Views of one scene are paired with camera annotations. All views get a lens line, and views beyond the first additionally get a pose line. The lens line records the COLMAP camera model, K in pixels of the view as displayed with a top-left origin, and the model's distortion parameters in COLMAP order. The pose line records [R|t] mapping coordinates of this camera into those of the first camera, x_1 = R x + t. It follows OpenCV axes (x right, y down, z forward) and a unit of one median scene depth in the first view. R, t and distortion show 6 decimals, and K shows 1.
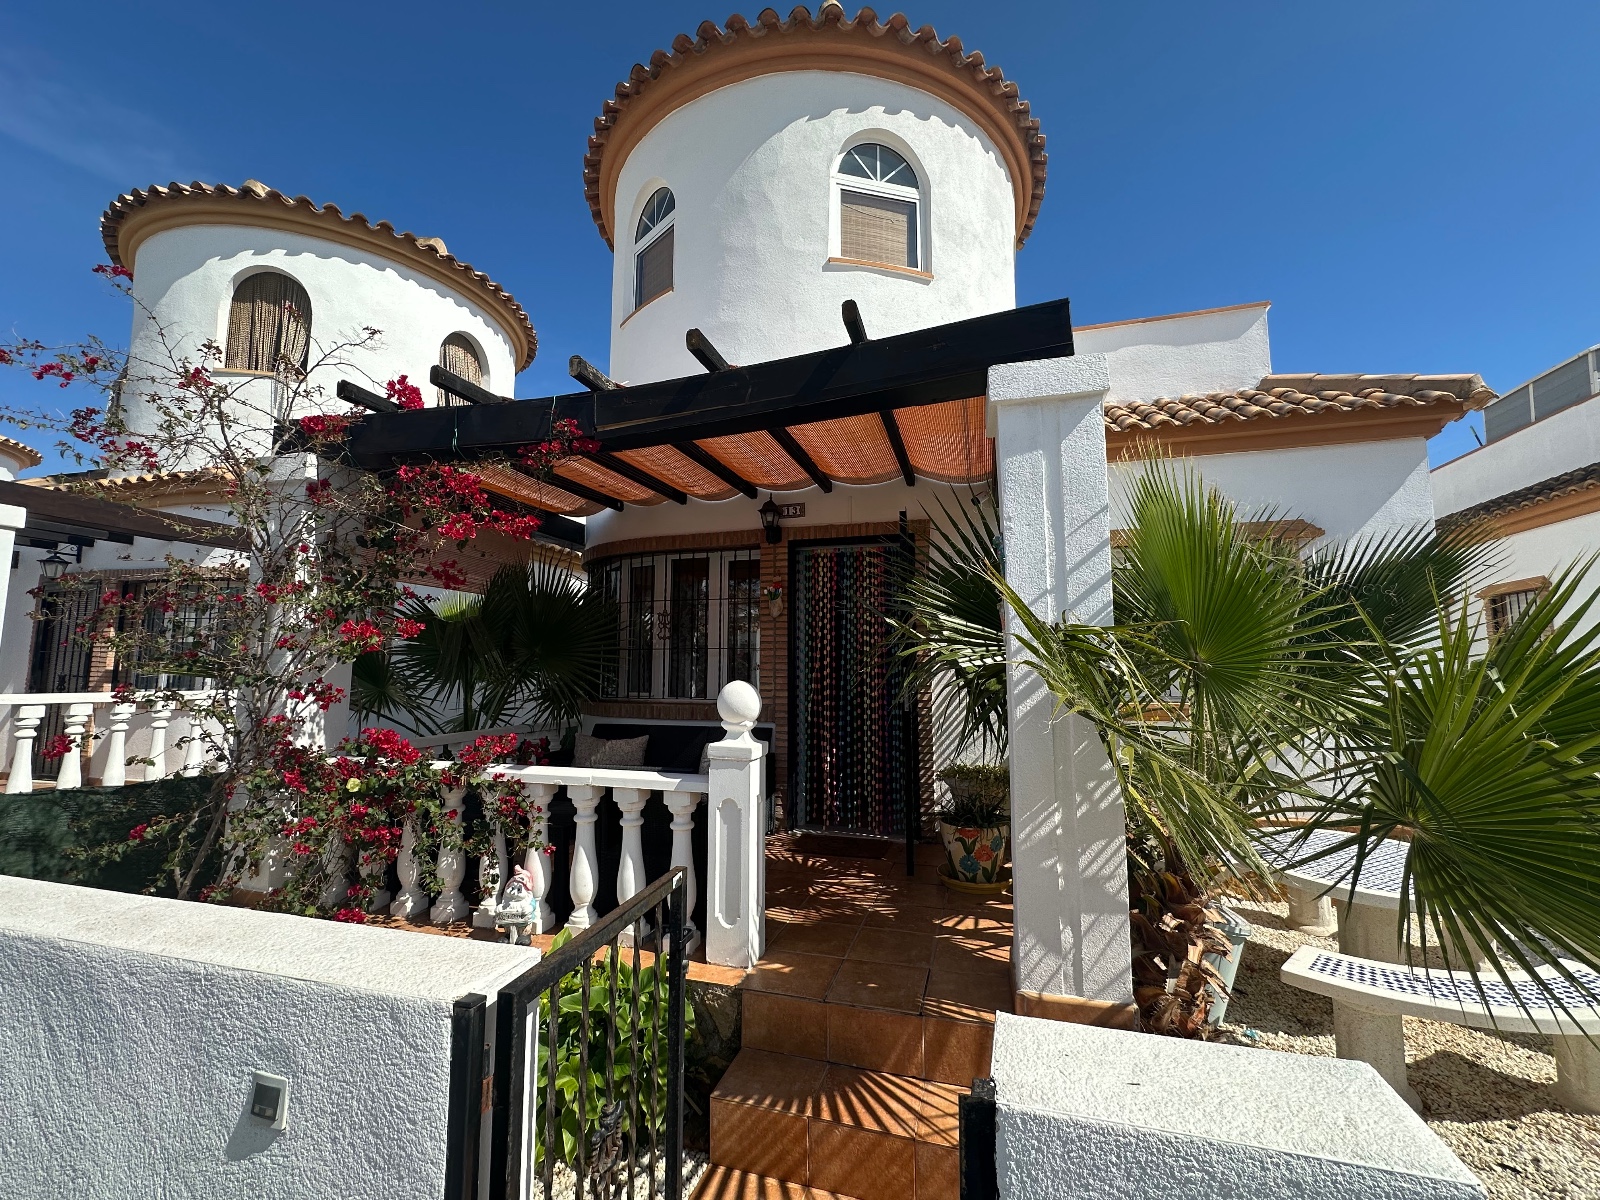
lens RADIAL K [[645.1, 0, 791.7], [0, 645.1, 611.7], [0, 0, 1]] dist [0.003656, -0.001358]
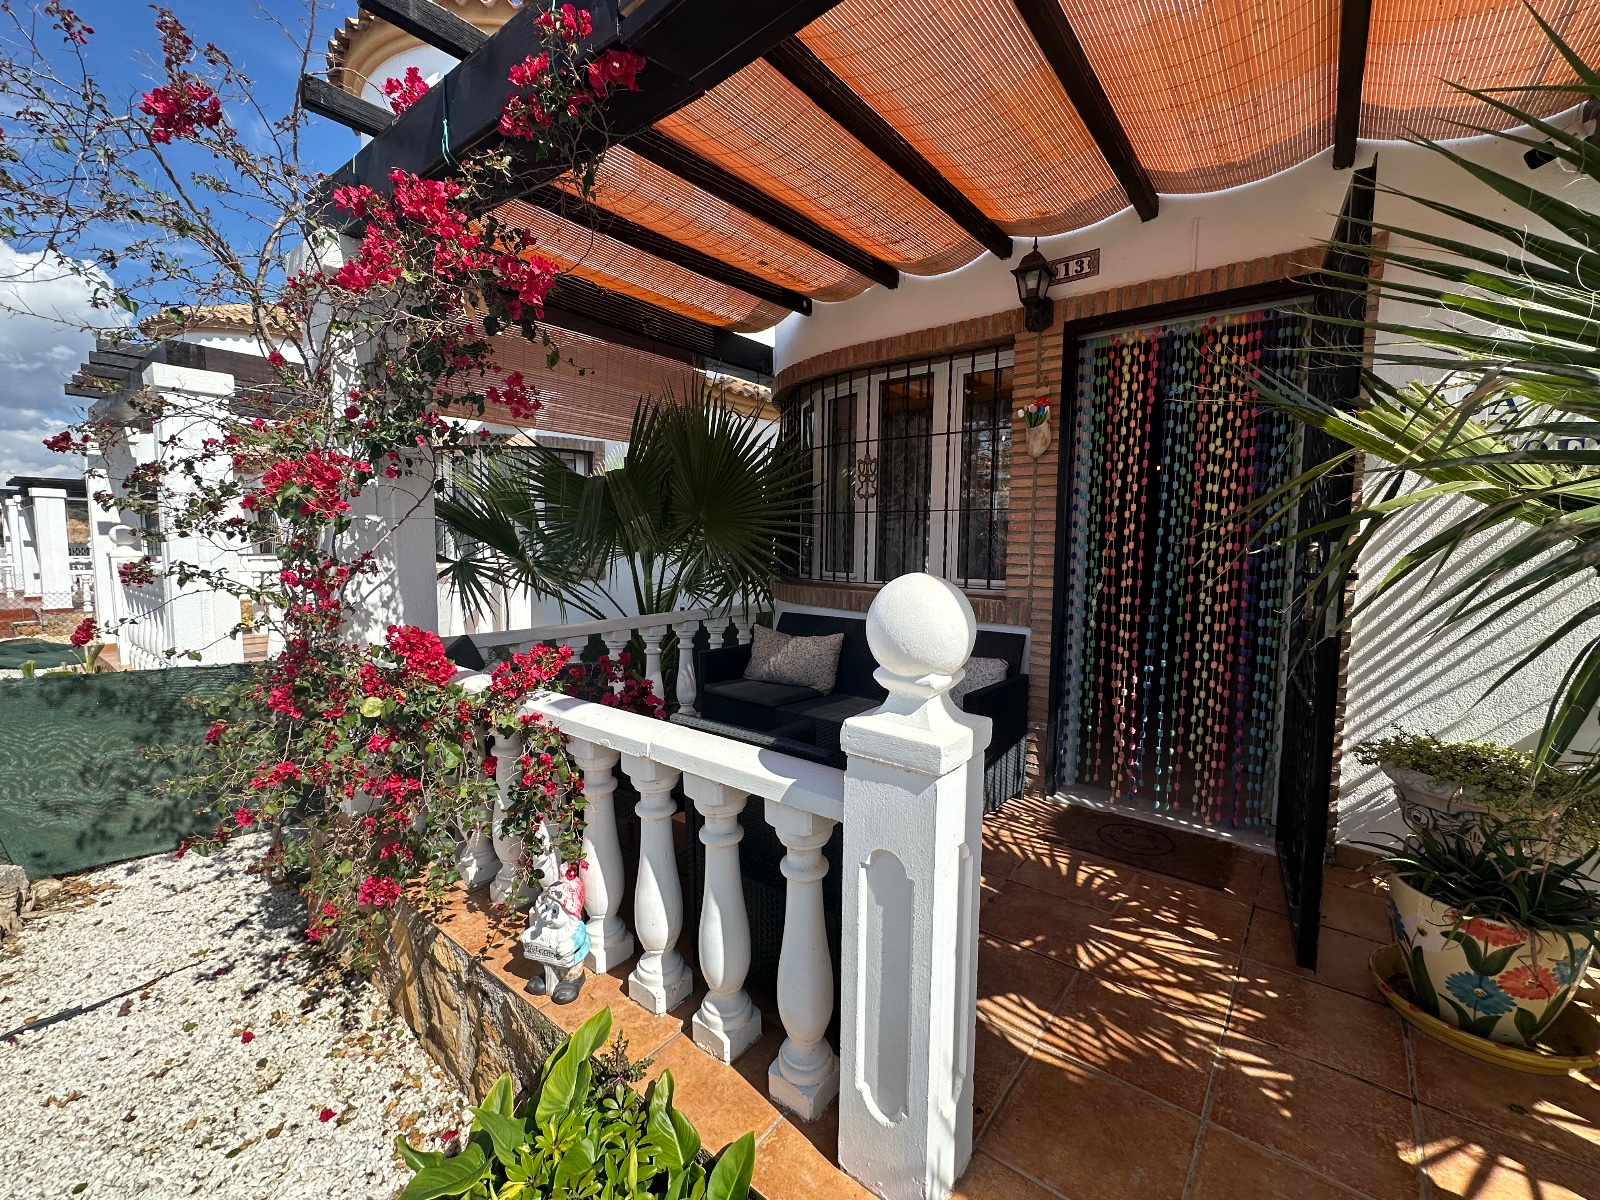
lens RADIAL K [[645.1, 0, 802.8], [0, 645.1, 598.3], [0, 0, 1]] dist [0.003656, -0.001358]
pose [[0.927218, 0.038859, -0.372501, 0.001619], [0.028502, 0.984397, 0.173637, 0.027979], [0.373436, -0.171617, 0.911643, 0.342099]]
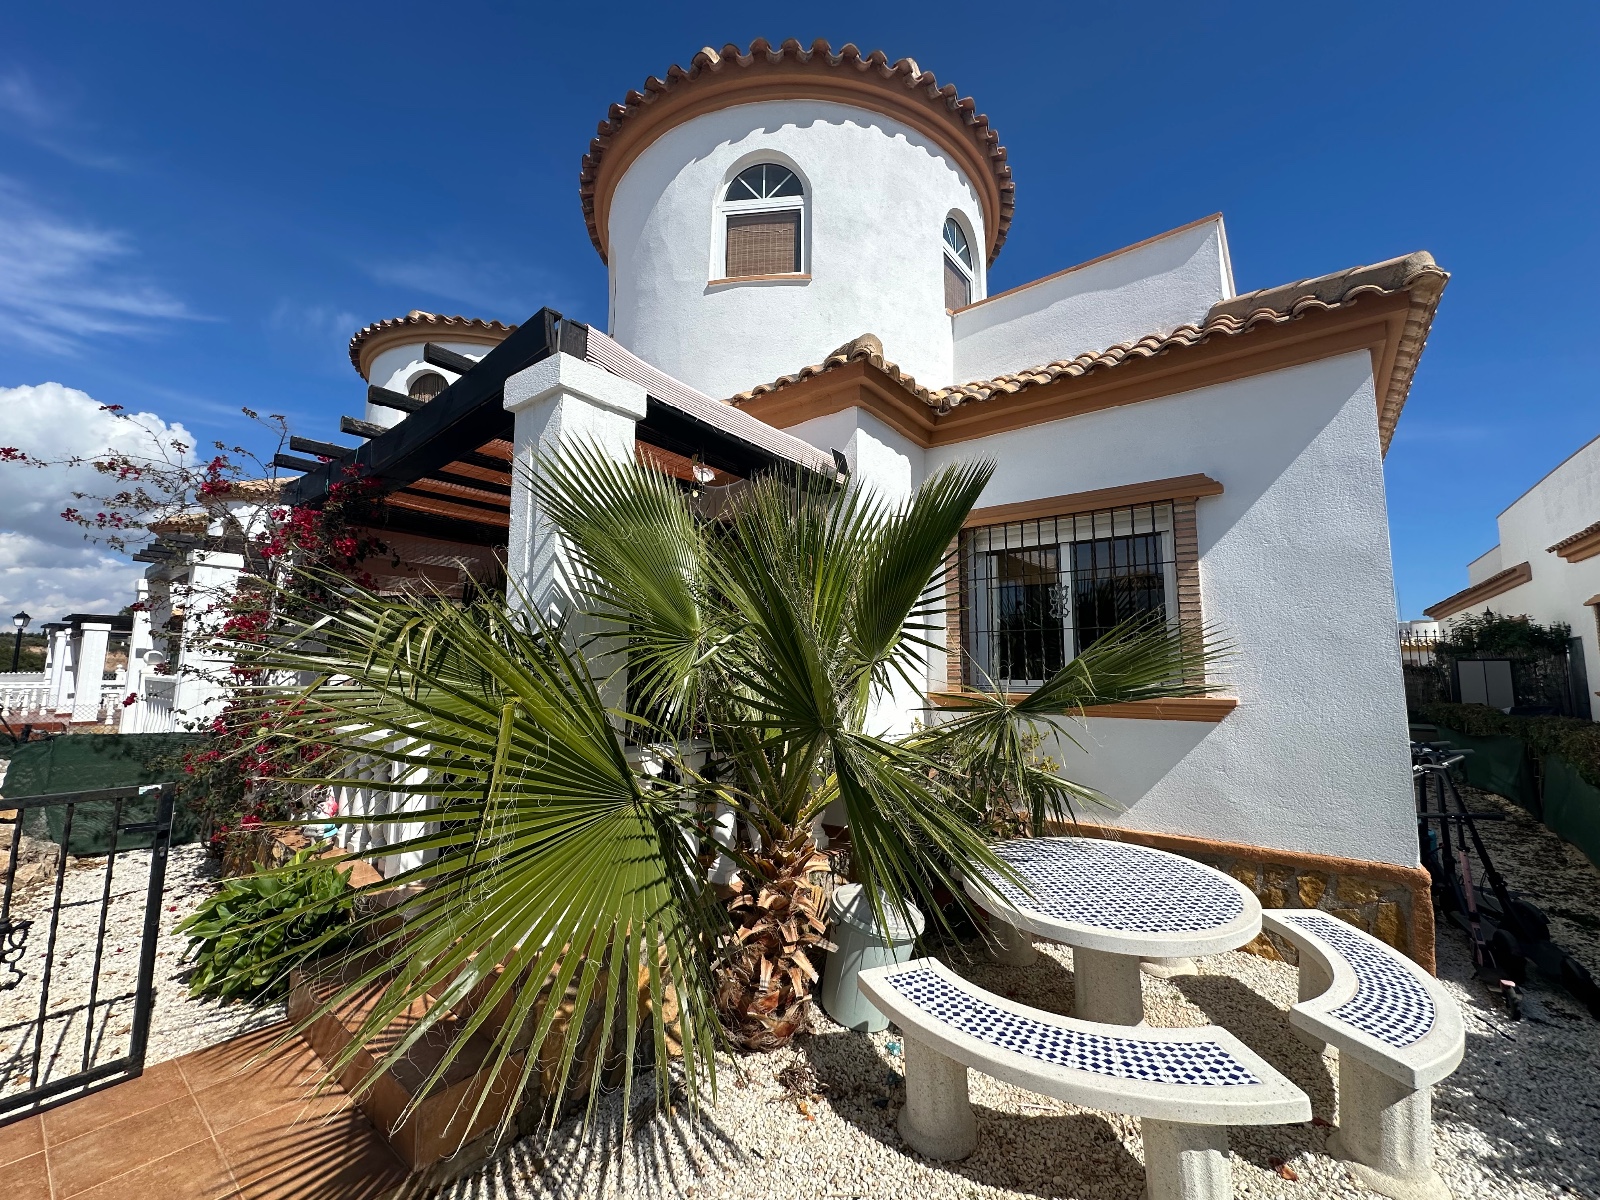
lens RADIAL K [[645.1, 0, 833.1], [0, 645.1, 605.7], [0, 0, 1]] dist [0.003656, -0.001358]
pose [[0.929360, -0.032744, -0.367720, 0.672990], [0.029134, 0.999457, -0.015365, 0.026507], [0.368024, 0.003567, 0.929809, 0.060676]]
